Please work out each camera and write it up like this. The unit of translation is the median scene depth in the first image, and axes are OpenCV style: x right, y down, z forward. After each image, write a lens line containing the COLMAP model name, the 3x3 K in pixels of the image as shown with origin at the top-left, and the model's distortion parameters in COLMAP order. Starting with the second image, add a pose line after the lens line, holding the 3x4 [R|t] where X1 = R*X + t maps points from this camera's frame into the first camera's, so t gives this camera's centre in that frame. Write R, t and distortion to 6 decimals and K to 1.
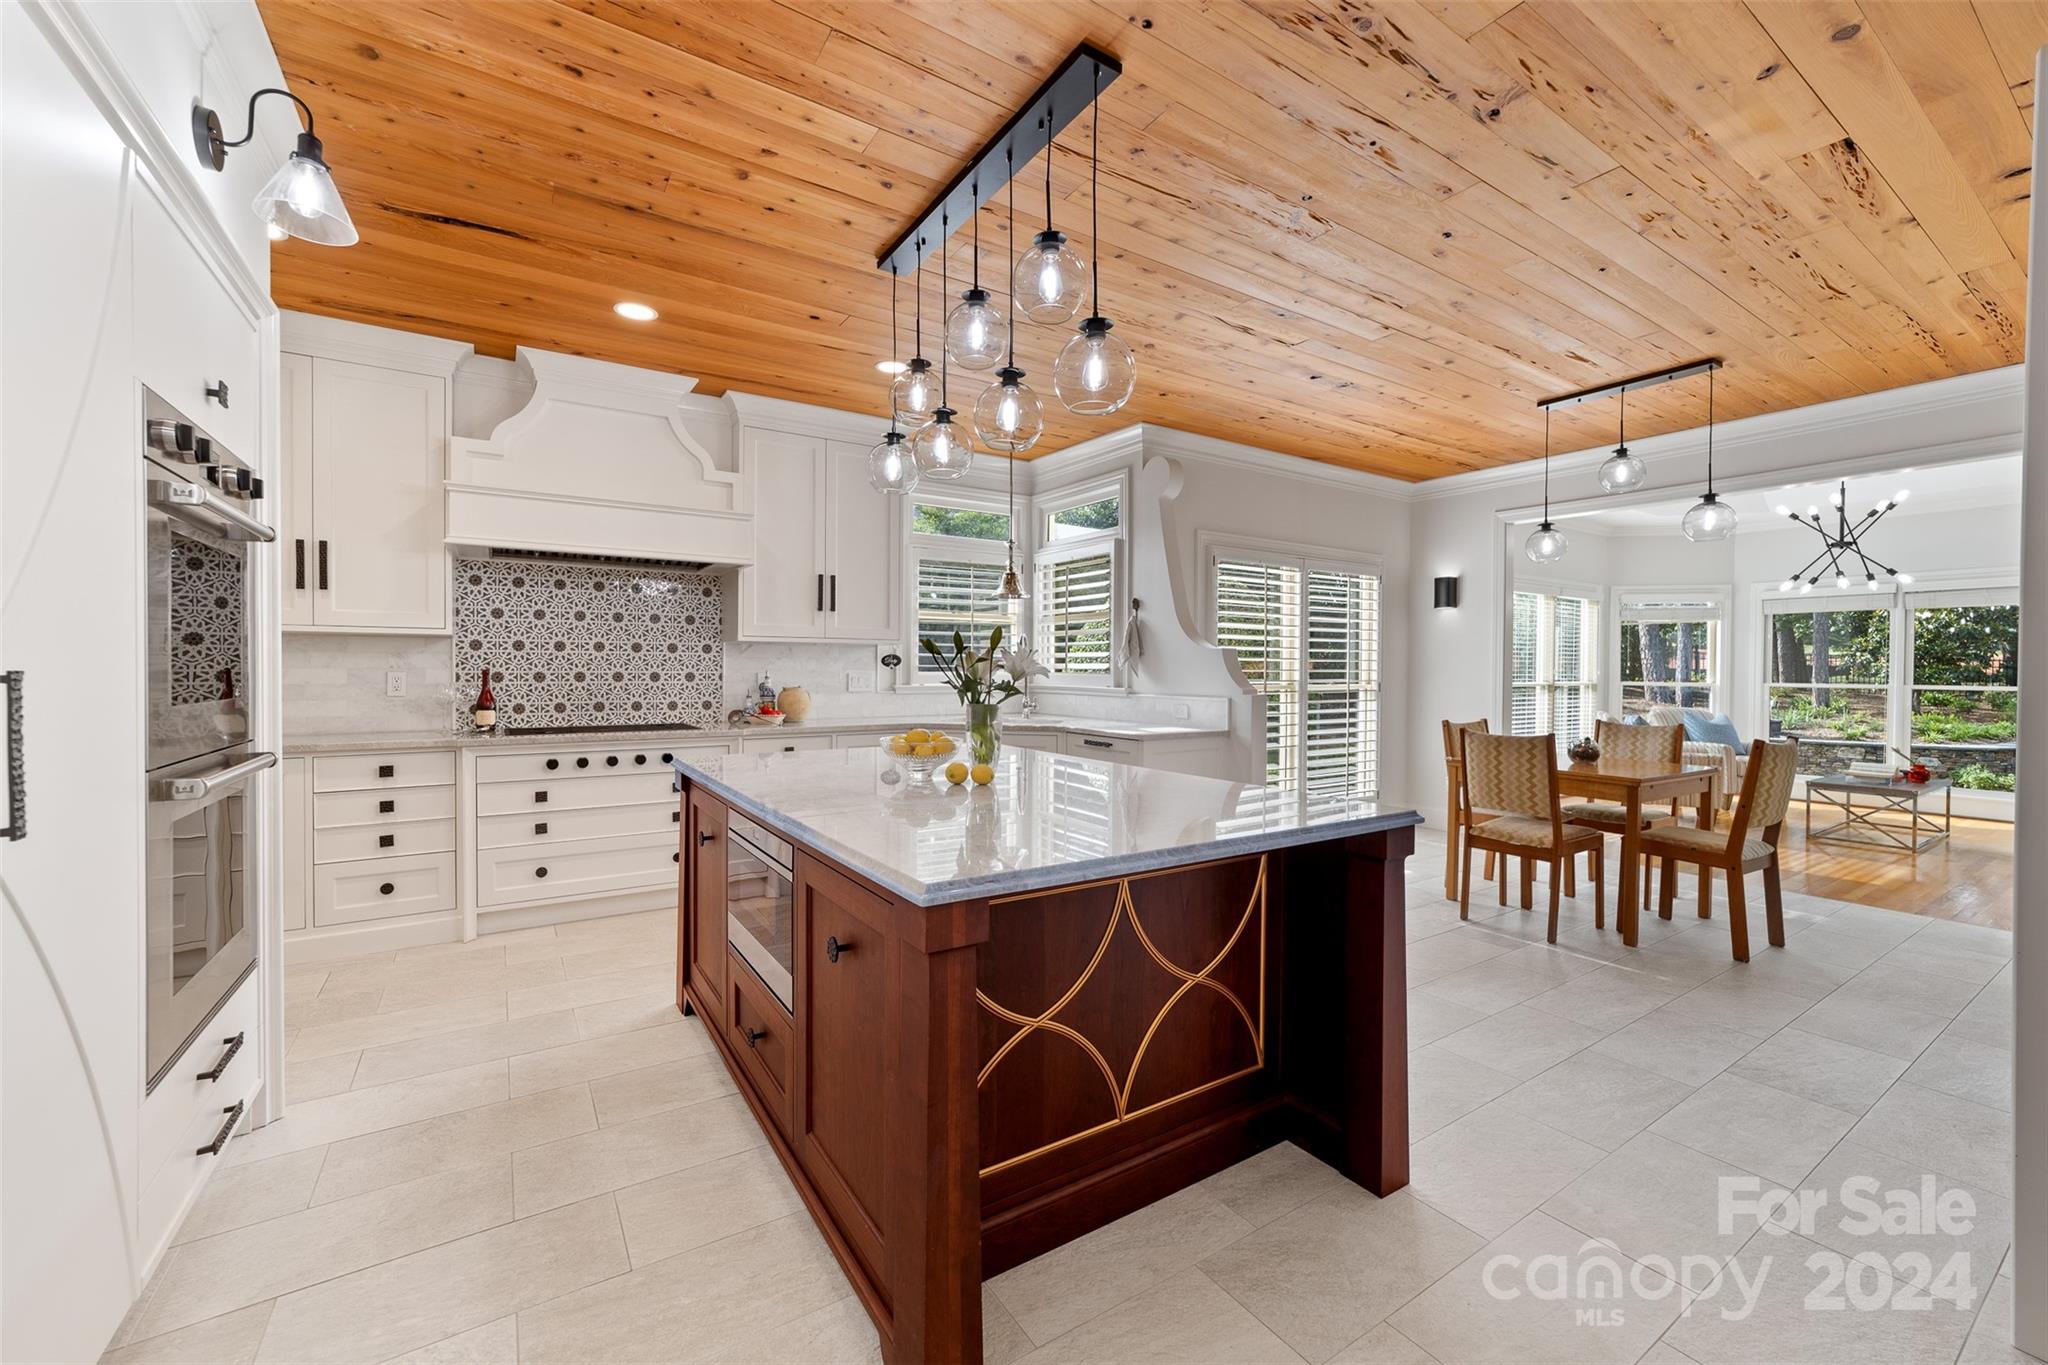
lens RADIAL K [[802.8, 0, 1013.4], [0, 802.8, 694.7], [0, 0, 1]] dist [-0.014363, 0.000030]
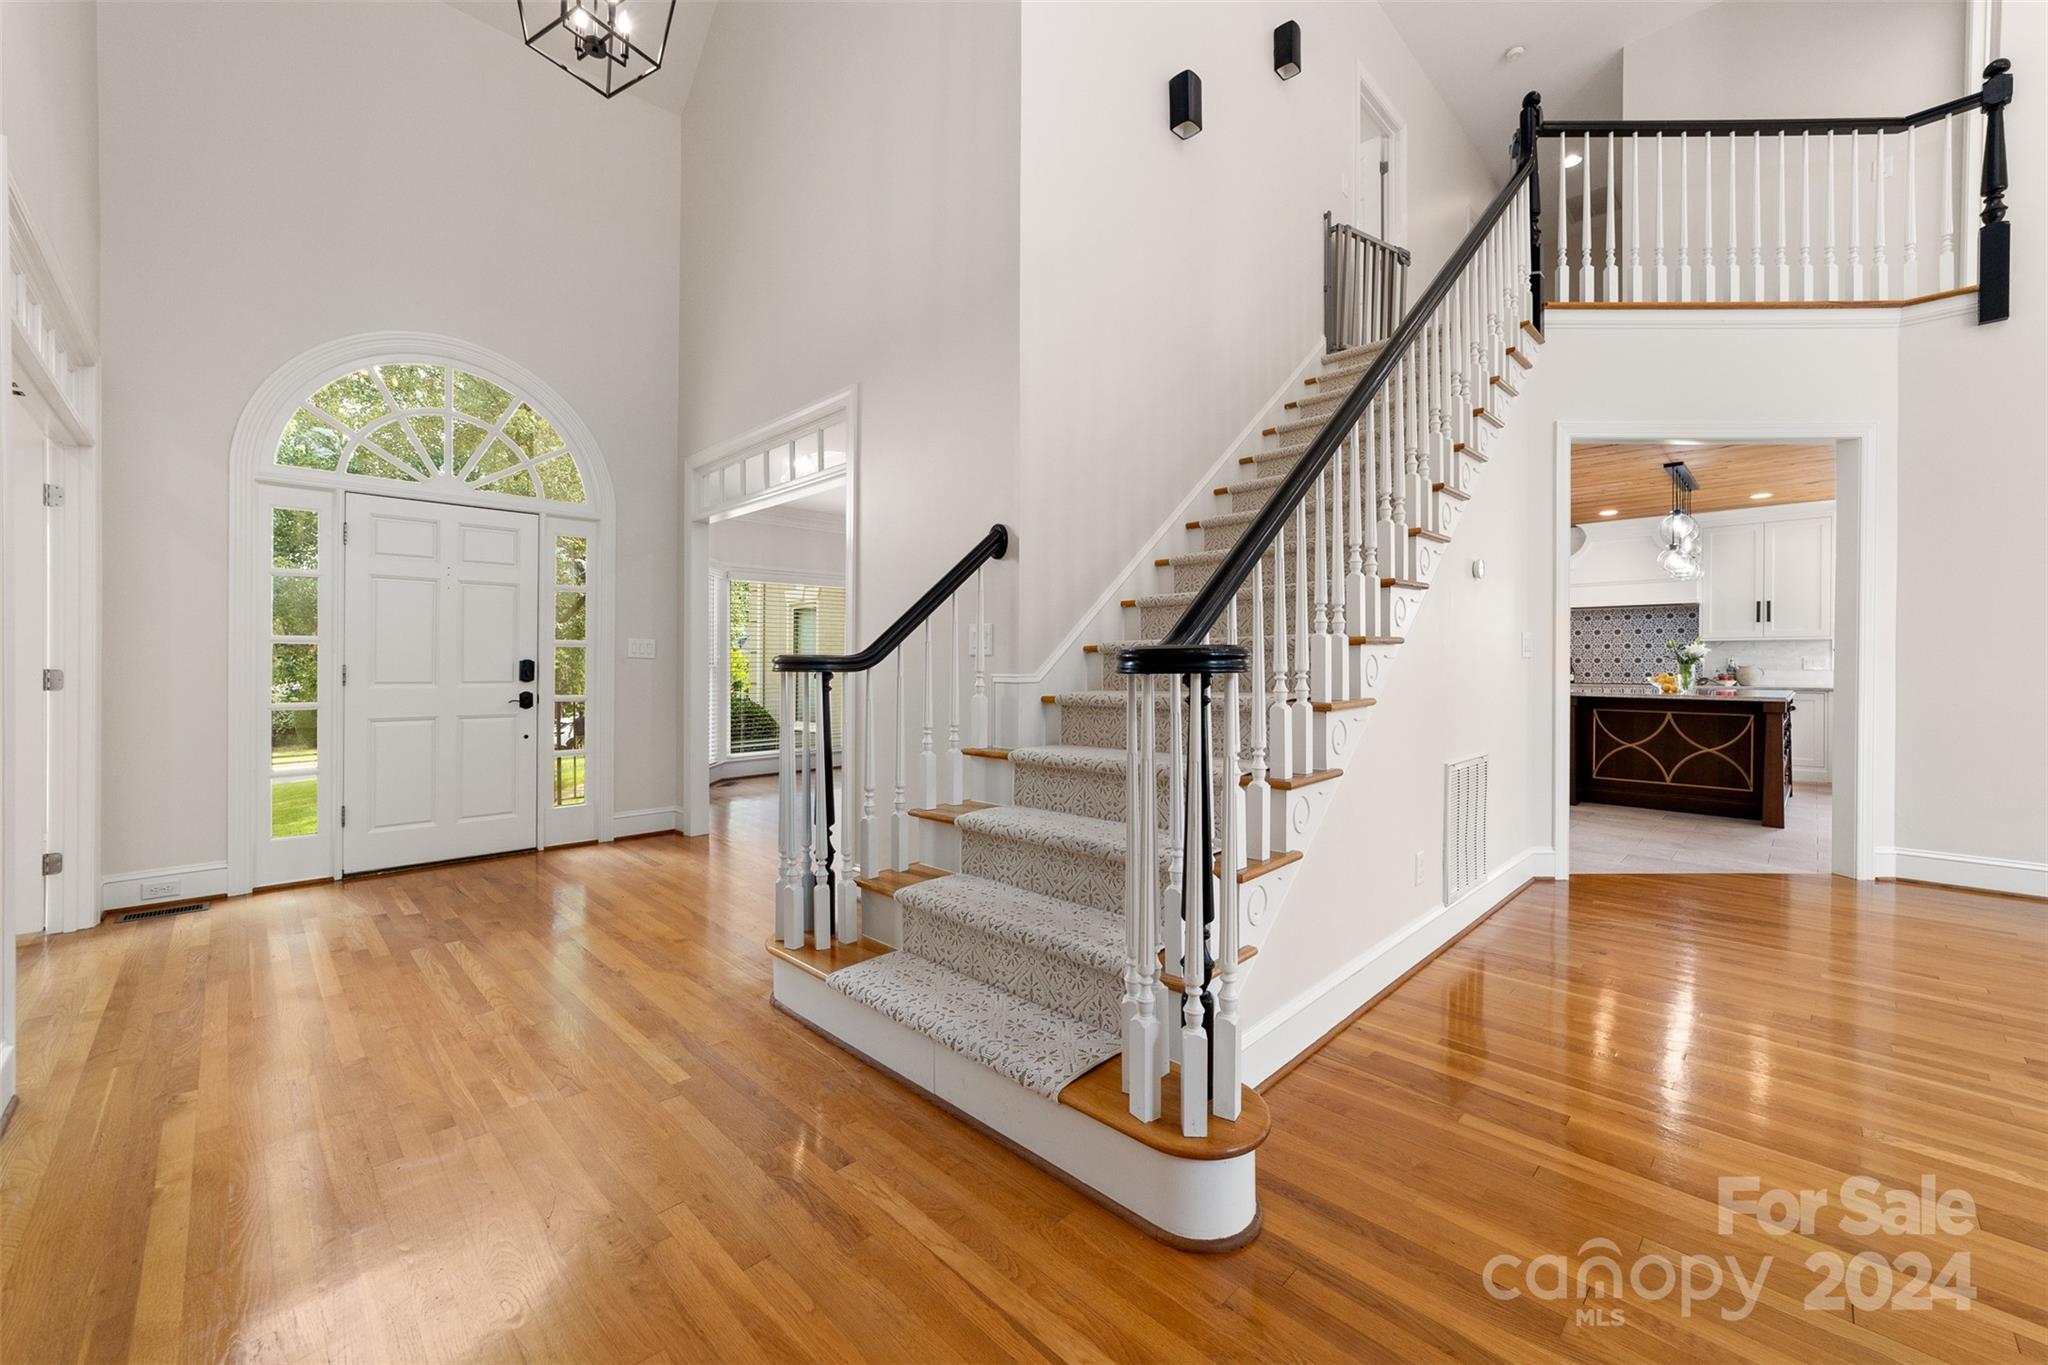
lens RADIAL K [[791.9, 0, 1022.3], [0, 791.9, 661.7], [0, 0, 1]] dist [-0.000815, -0.000046]
pose [[0.226878, -0.005531, -0.973907, 1.171876], [-0.022558, 0.999686, -0.010932, 0.040489], [0.973662, 0.024449, 0.226682, -1.041134]]
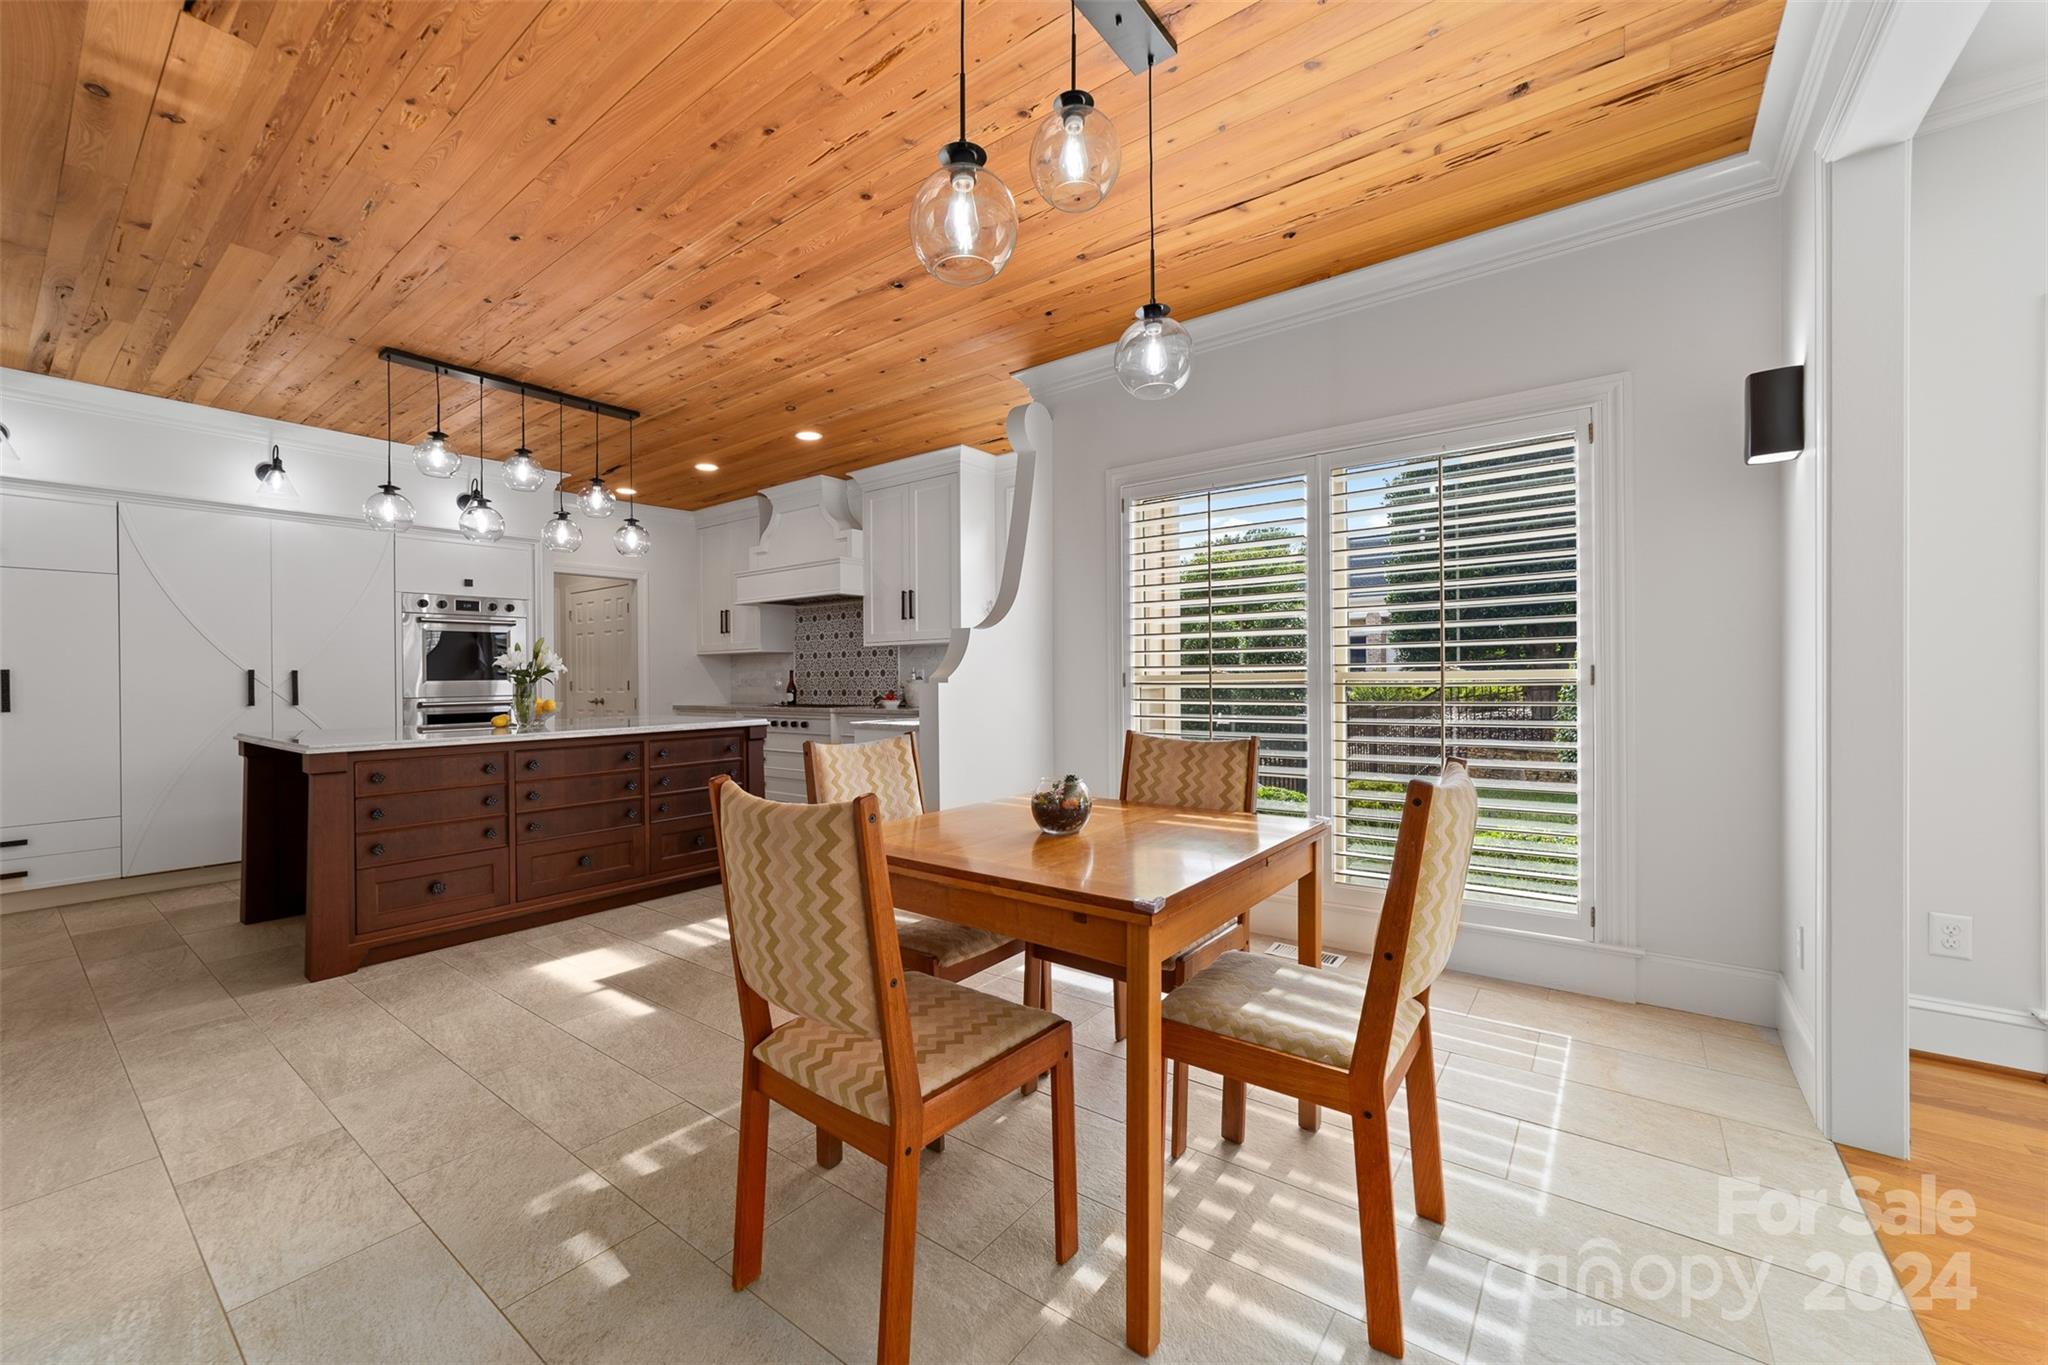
lens RADIAL K [[802.8, 0, 1013.4], [0, 802.8, 694.7], [0, 0, 1]] dist [-0.014363, 0.000030]
pose [[0.350471, 0.011415, -0.936504, 1.096534], [-0.011598, 0.999902, 0.007847, 0.002710], [0.936502, 0.008111, 0.350569, 0.778299]]
